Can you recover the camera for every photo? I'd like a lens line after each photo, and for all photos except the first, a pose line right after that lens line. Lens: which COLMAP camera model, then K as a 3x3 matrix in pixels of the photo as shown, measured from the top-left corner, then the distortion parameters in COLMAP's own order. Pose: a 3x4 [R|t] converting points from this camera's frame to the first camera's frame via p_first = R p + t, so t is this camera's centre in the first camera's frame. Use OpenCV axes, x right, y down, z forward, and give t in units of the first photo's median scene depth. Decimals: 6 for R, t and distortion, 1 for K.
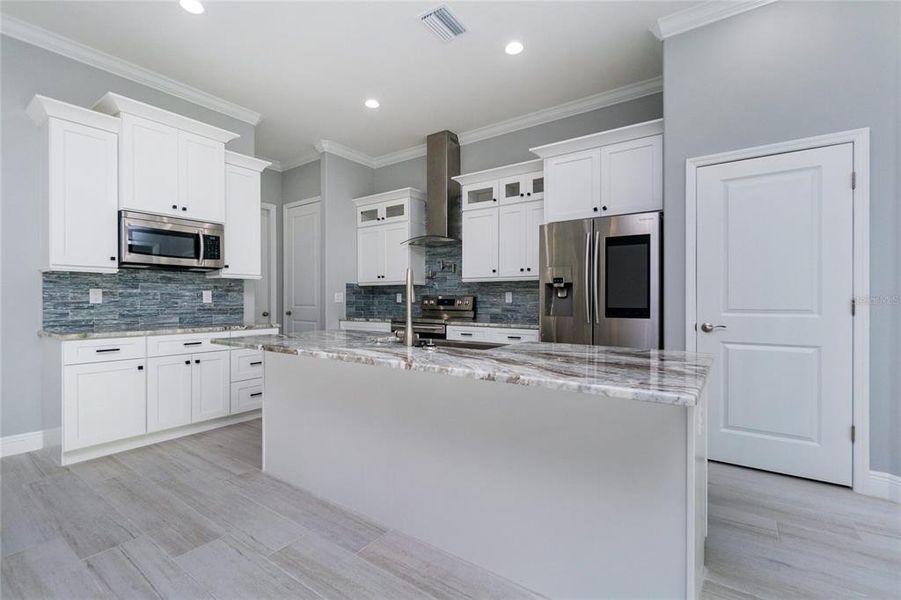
lens RADIAL K [[404.0, 0, 461.2], [0, 404.0, 302.1], [0, 0, 1]] dist [0.004404, -0.001248]
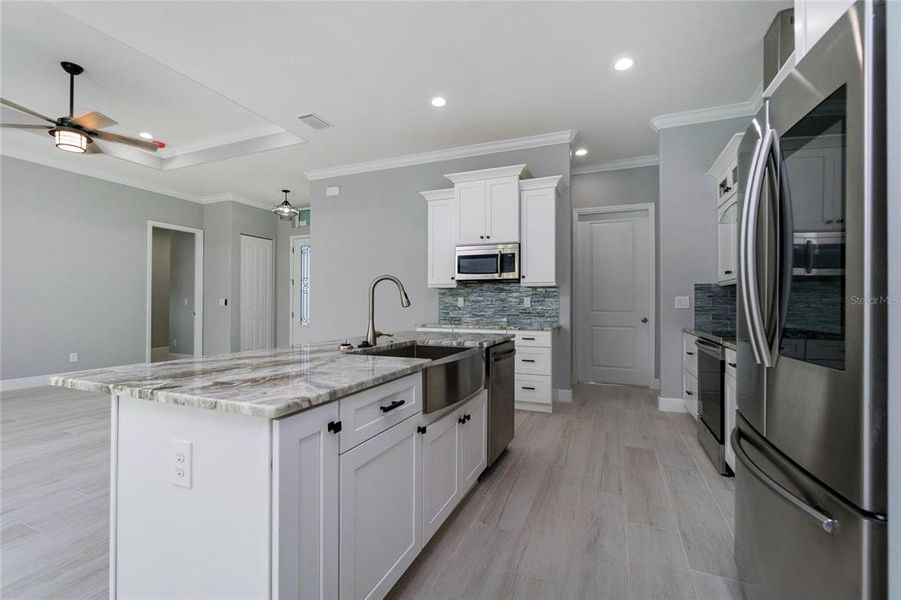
lens RADIAL K [[404.0, 0, 435.8], [0, 404.0, 302.0], [0, 0, 1]] dist [0.004404, -0.001248]
pose [[0.190659, -0.004623, -0.981645, 0.523635], [-0.007791, 0.999950, -0.006222, -0.003629], [0.981625, 0.008834, 0.190614, 0.494370]]
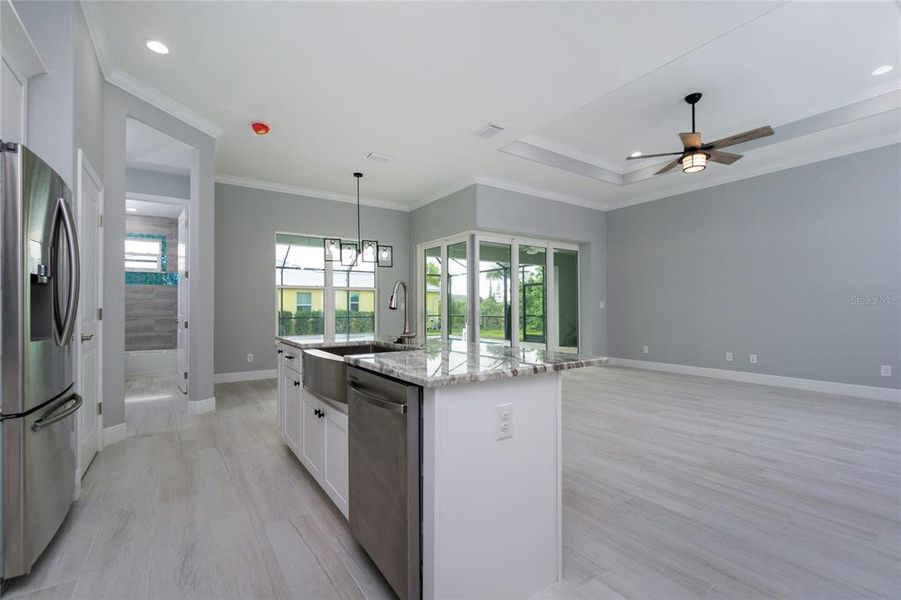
lens RADIAL K [[406.5, 0, 442.2], [0, 406.5, 308.7], [0, 0, 1]] dist [-0.000913, -0.001279]
pose [[-0.923654, 0.004923, 0.383196, -0.354529], [0.007389, 0.999960, 0.004963, -0.003151], [-0.383156, 0.007416, -0.923654, 1.082882]]
